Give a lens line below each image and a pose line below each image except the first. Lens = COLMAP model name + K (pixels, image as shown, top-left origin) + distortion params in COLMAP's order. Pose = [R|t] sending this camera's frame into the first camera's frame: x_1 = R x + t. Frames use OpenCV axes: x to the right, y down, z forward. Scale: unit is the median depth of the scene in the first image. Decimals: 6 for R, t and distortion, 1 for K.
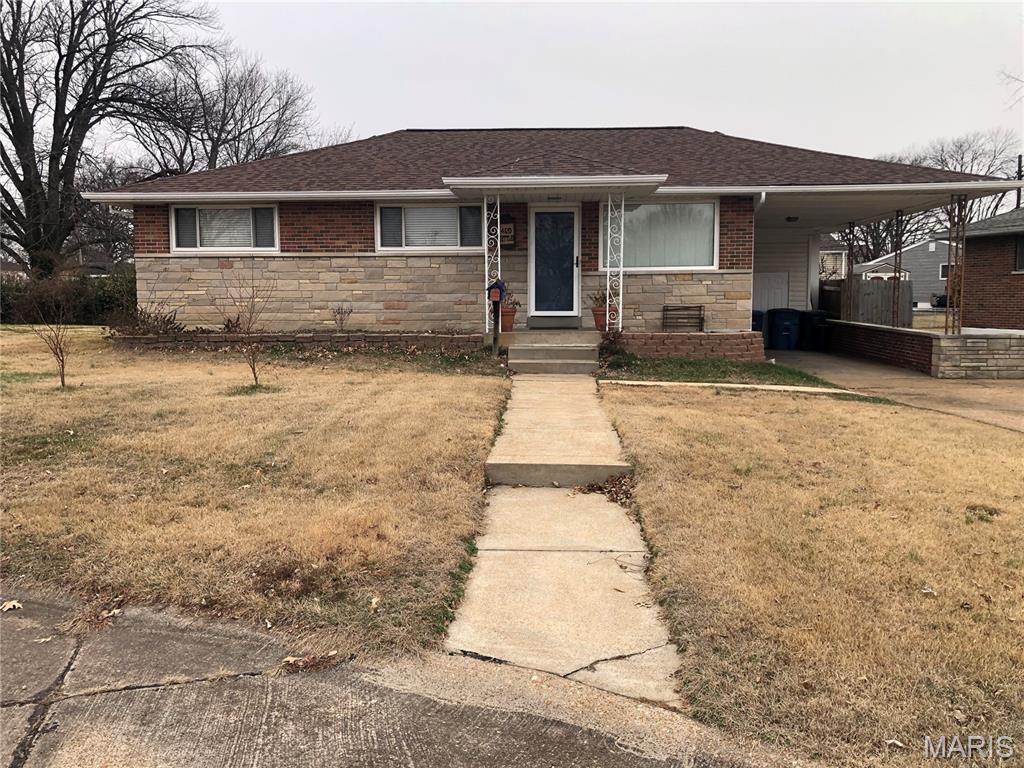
lens RADIAL K [[848.5, 0, 513.7], [0, 848.5, 377.5], [0, 0, 1]] dist [0.030505, 0.000926]
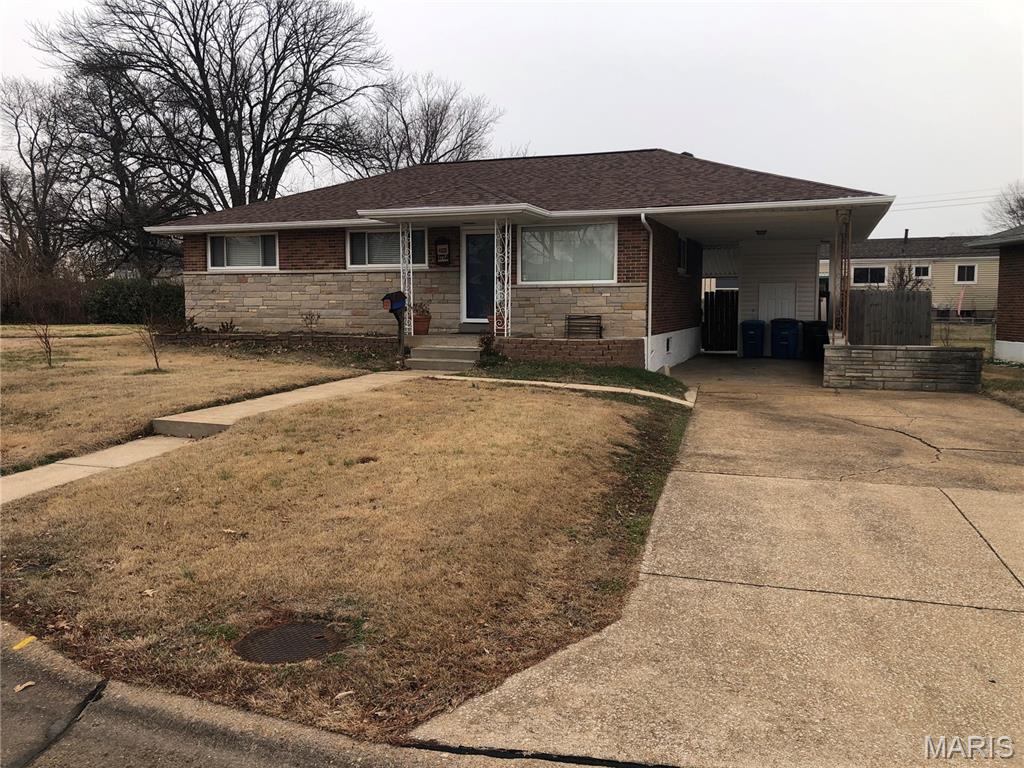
lens RADIAL K [[848.5, 0, 508.4], [0, 848.5, 390.4], [0, 0, 1]] dist [0.030505, 0.000926]
pose [[0.953045, 0.035783, -0.300708, 0.439871], [-0.033738, 0.999359, 0.011994, 0.005445], [0.300944, -0.001285, 0.953641, -0.106970]]
